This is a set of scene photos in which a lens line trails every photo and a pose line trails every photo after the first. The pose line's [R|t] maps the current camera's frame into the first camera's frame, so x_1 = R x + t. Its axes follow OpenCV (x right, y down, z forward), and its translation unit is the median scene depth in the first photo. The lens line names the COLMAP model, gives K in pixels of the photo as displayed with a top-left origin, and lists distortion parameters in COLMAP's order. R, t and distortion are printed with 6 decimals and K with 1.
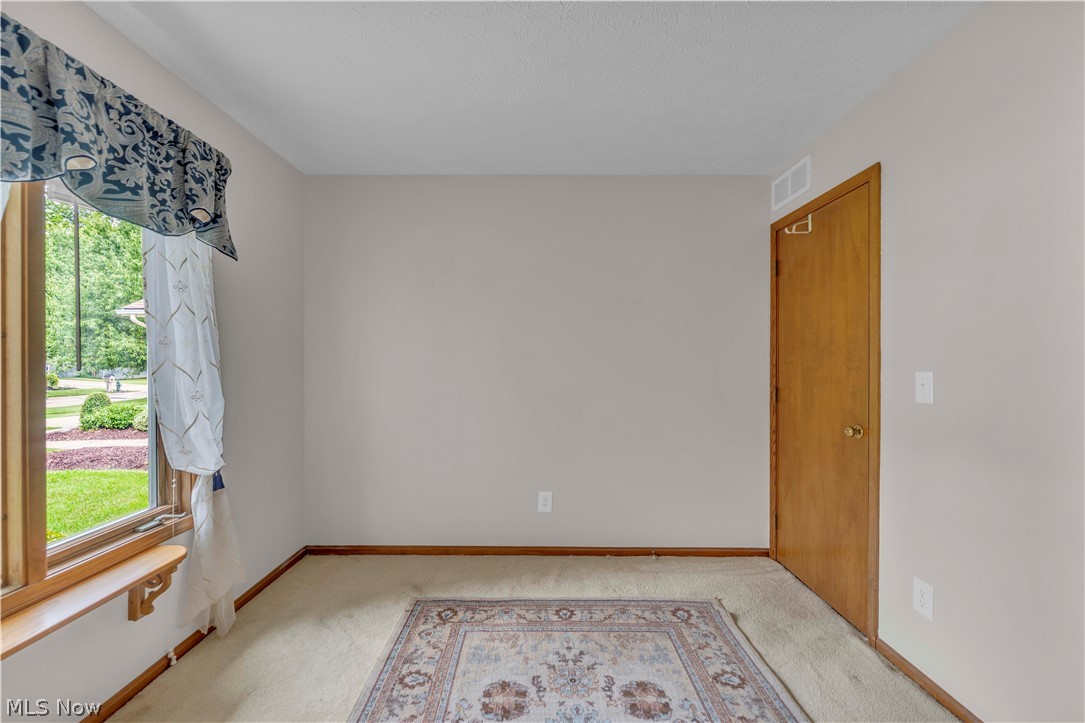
lens RADIAL K [[437.6, 0, 537.9], [0, 437.6, 363.8], [0, 0, 1]] dist [-0.000692, 0.000023]
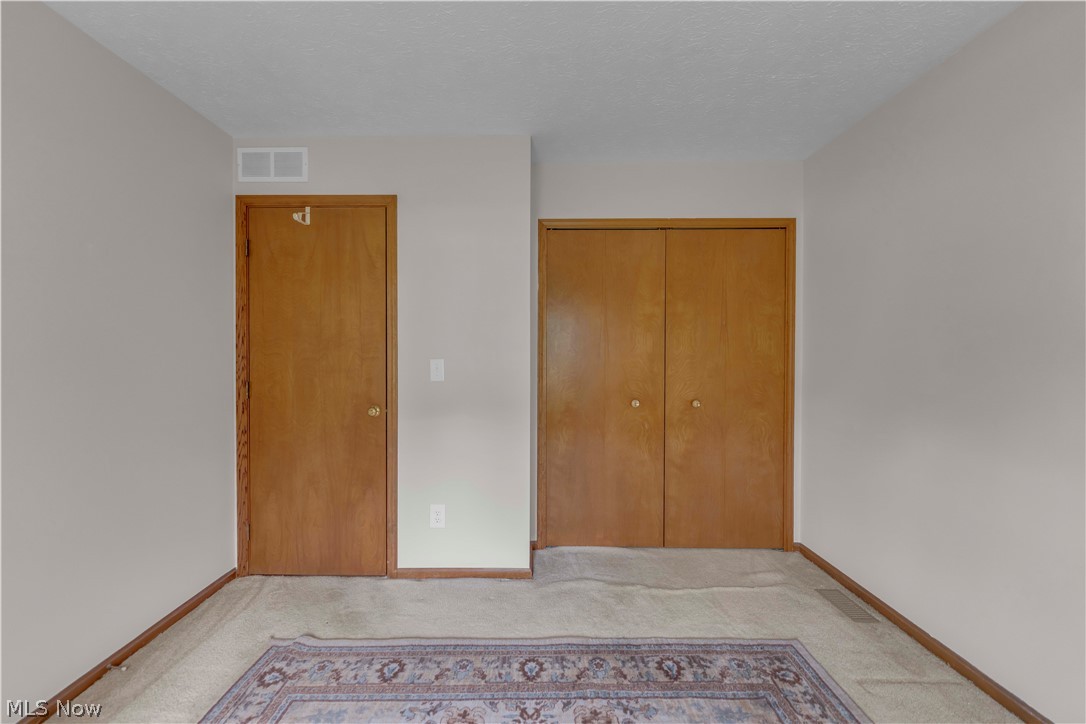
lens RADIAL K [[432.3, 0, 539.7], [0, 432.3, 358.3], [0, 0, 1]] dist [-0.000094, -0.000001]
pose [[0.008180, -0.009298, 0.999923, -0.434623], [0.006803, 0.999934, 0.009242, 0.003308], [-0.999943, 0.006727, 0.008242, 0.523073]]
